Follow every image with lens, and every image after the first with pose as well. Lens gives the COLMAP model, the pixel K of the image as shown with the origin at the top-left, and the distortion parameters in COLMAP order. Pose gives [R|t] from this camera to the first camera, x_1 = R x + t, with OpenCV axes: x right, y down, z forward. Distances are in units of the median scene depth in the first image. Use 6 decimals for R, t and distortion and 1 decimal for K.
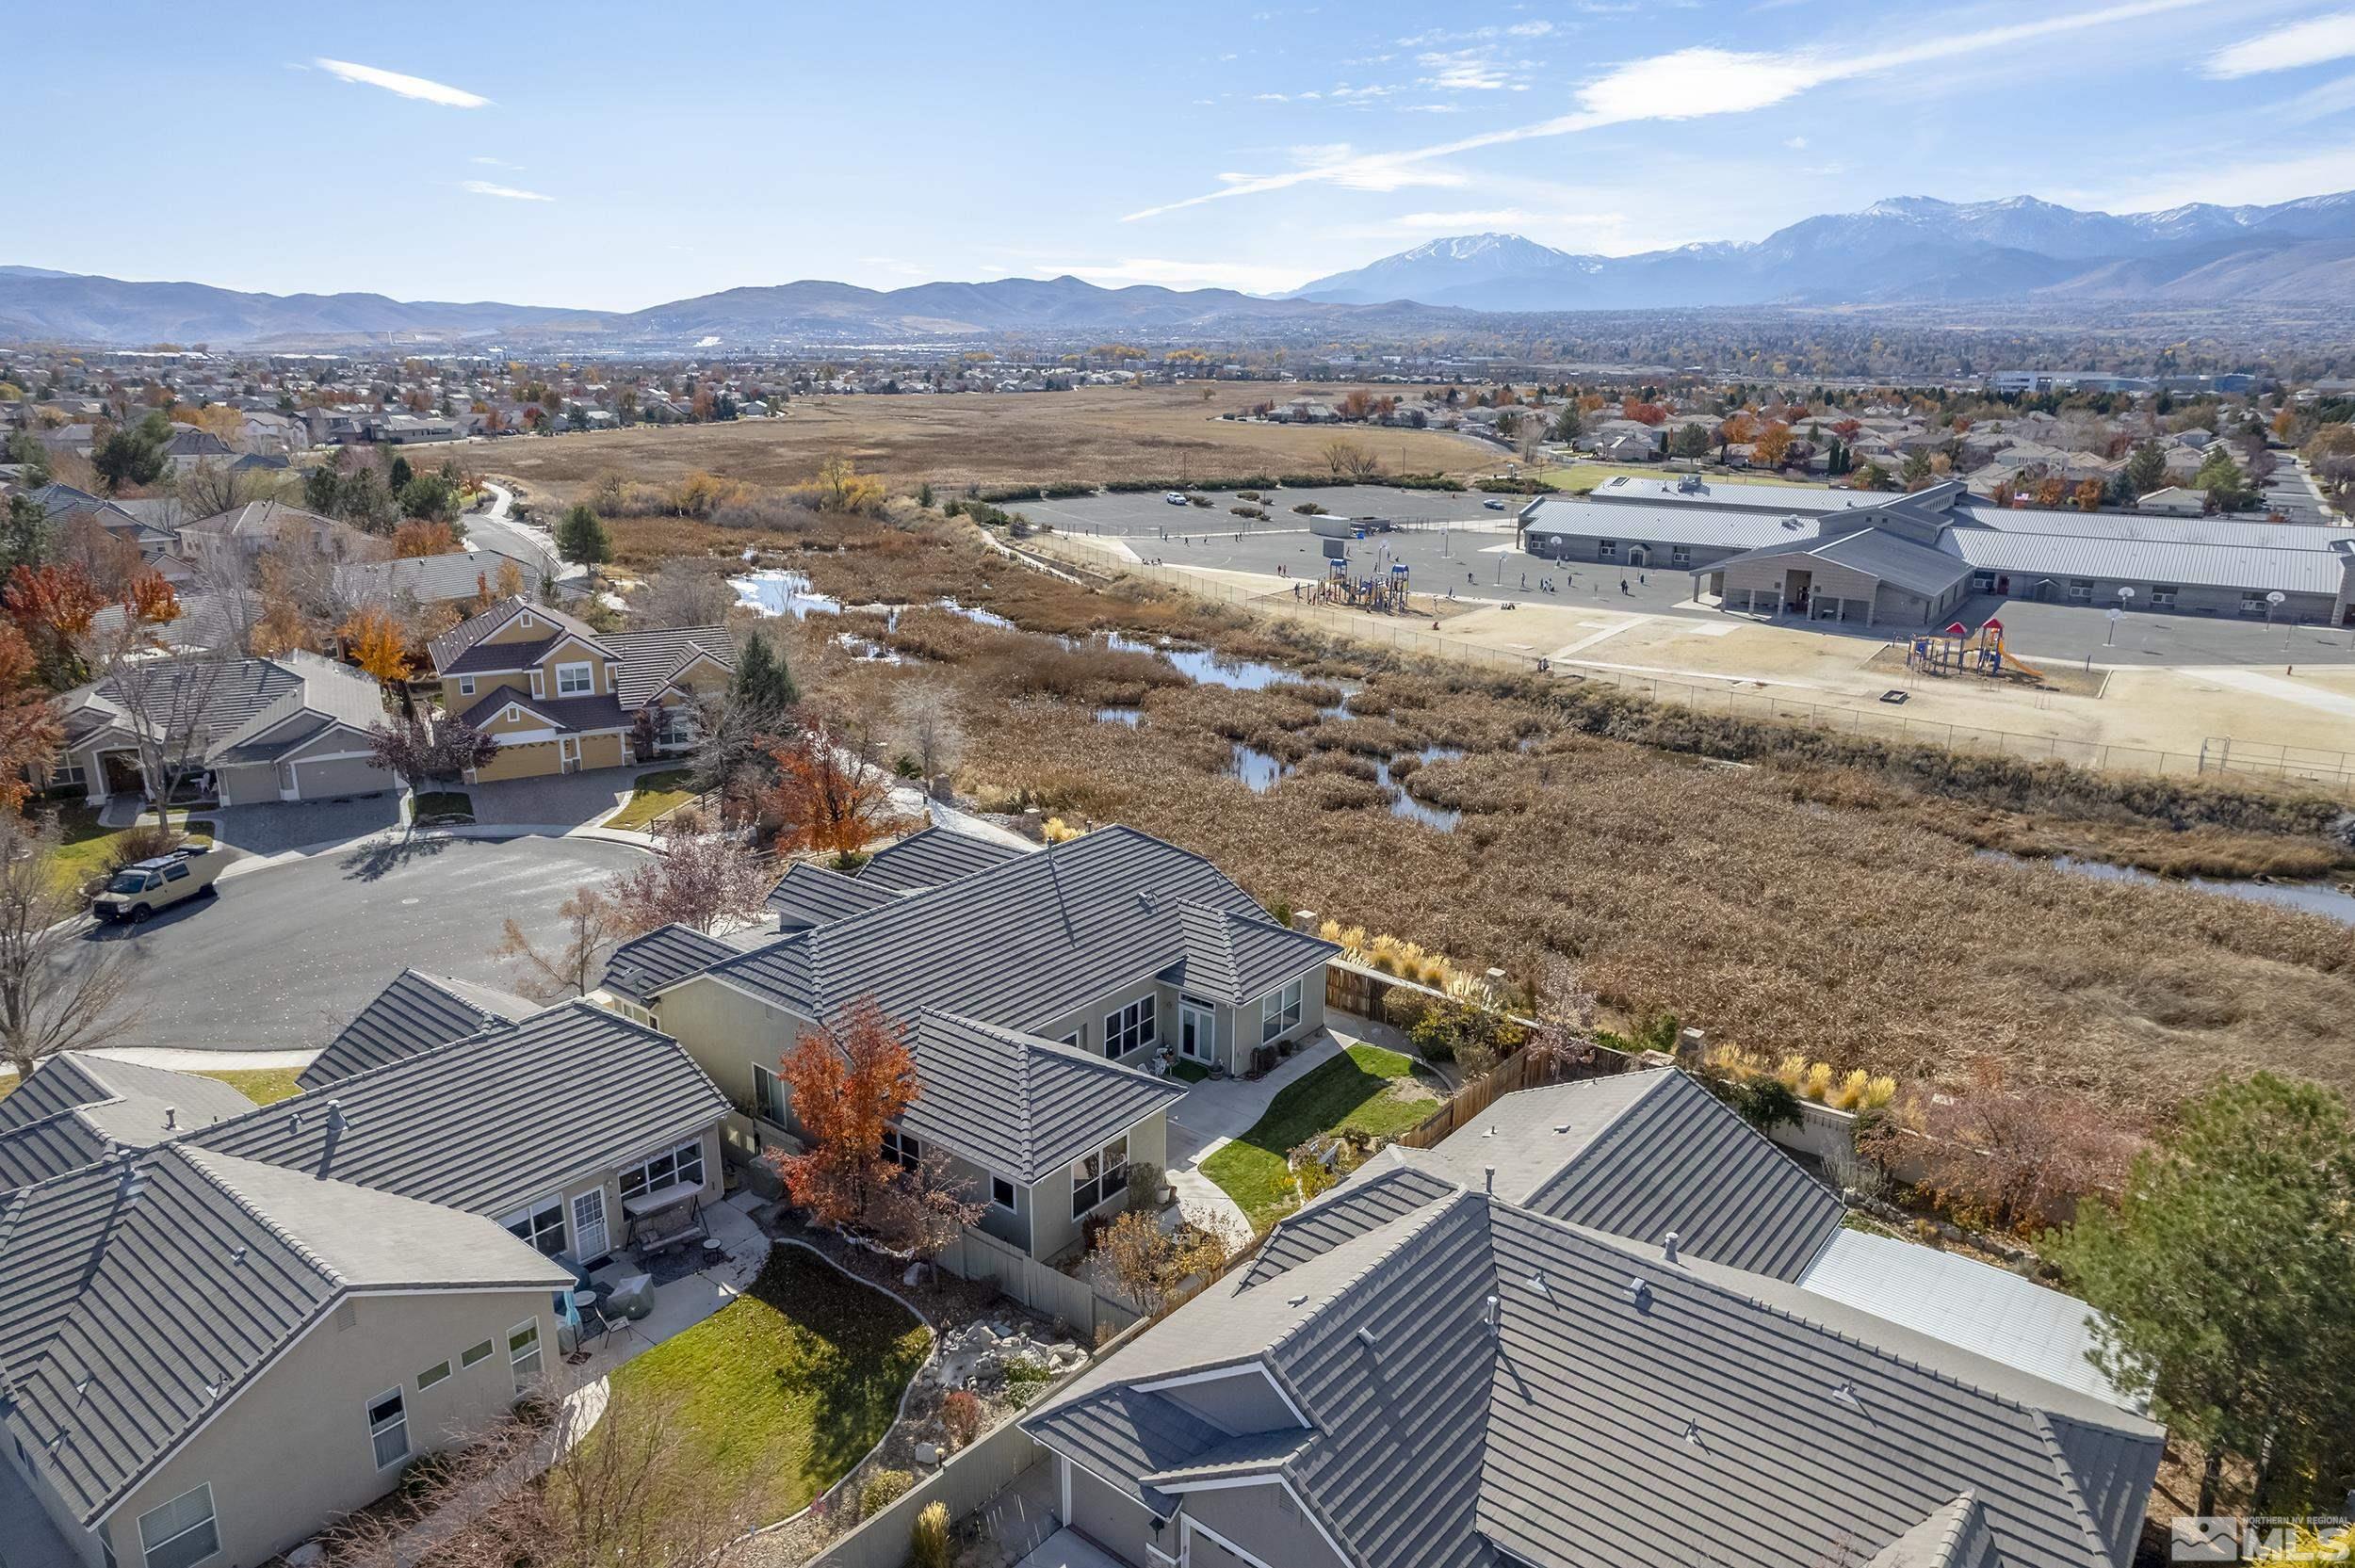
lens RADIAL K [[1500.2, 0, 1188.7], [0, 1500.2, 801.2], [0, 0, 1]] dist [-0.083120, 0.088547]
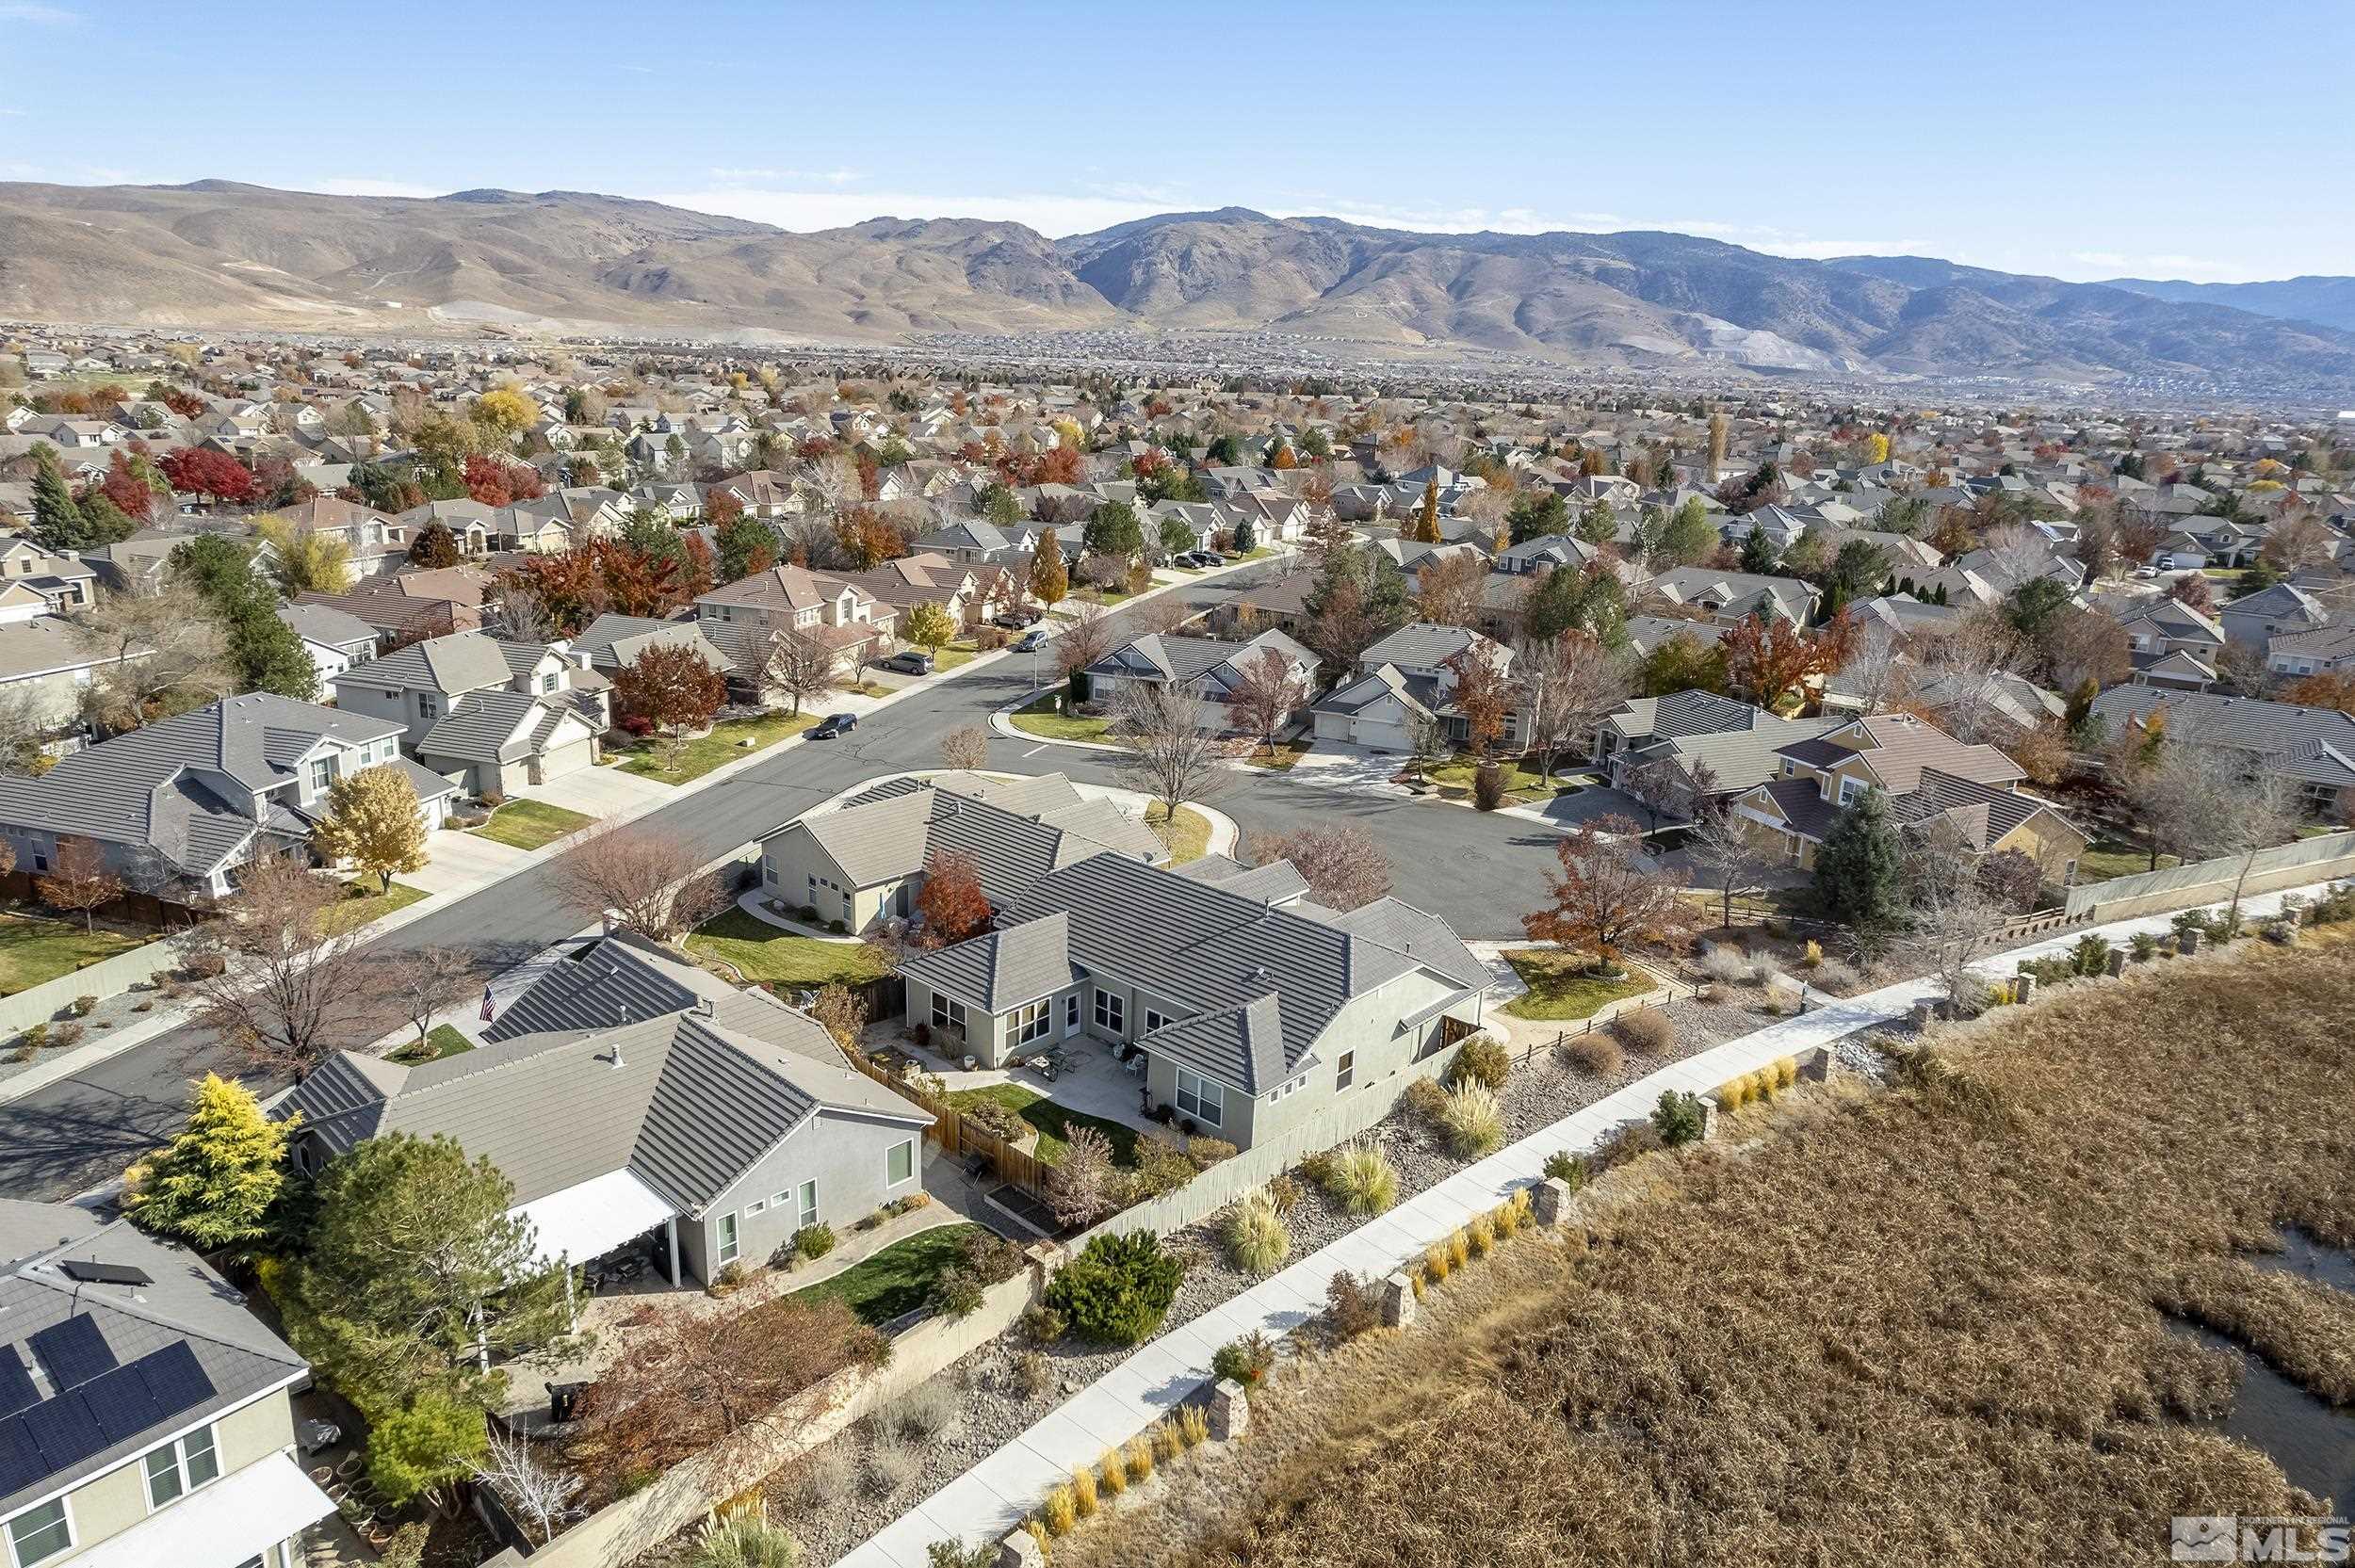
lens RADIAL K [[1496.9, 0, 1188.7], [0, 1496.9, 796.2], [0, 0, 1]] dist [-0.073464, 0.081224]
pose [[-0.065038, 0.270845, -0.960424, 0.625283], [-0.321941, 0.905300, 0.277101, -0.216899], [0.944523, 0.327222, 0.028317, 0.510231]]
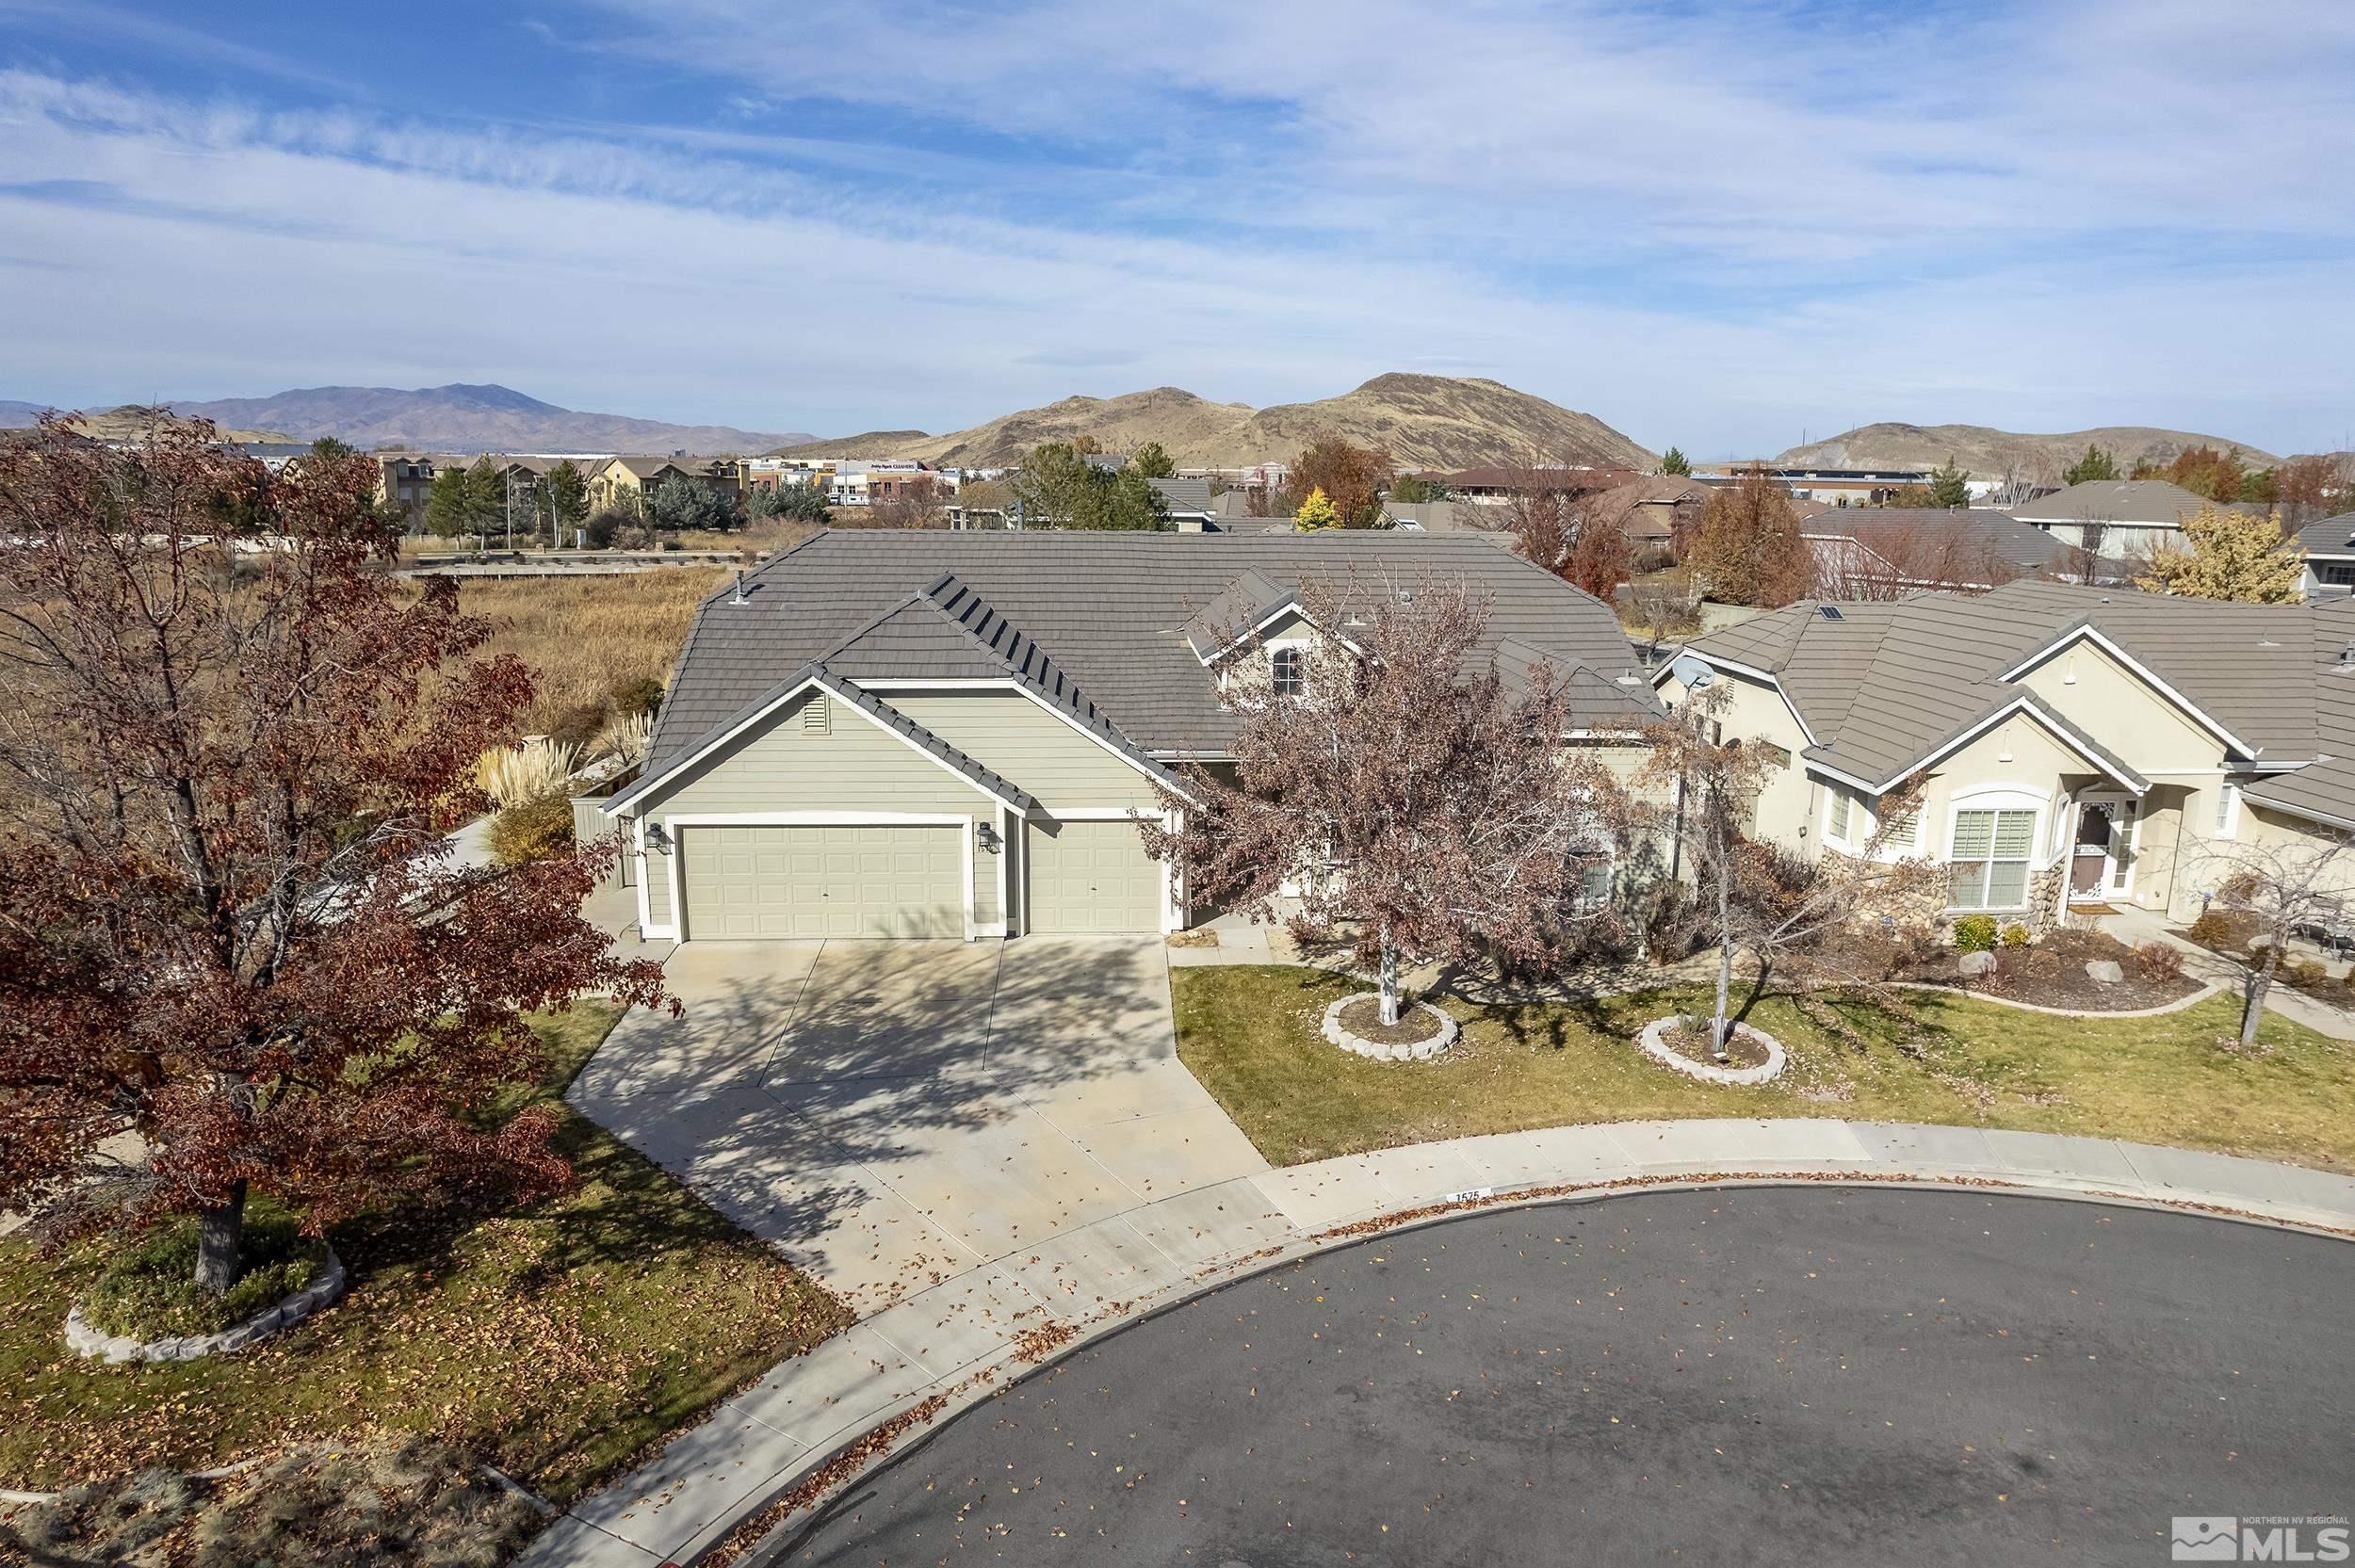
lens RADIAL K [[1500.2, 0, 1188.7], [0, 1500.2, 801.2], [0, 0, 1]] dist [-0.083120, 0.088547]
pose [[-0.666796, -0.166486, 0.726406, -0.356273], [0.205794, 0.895691, 0.394191, -0.054793], [-0.716263, 0.412334, -0.562981, 0.783621]]
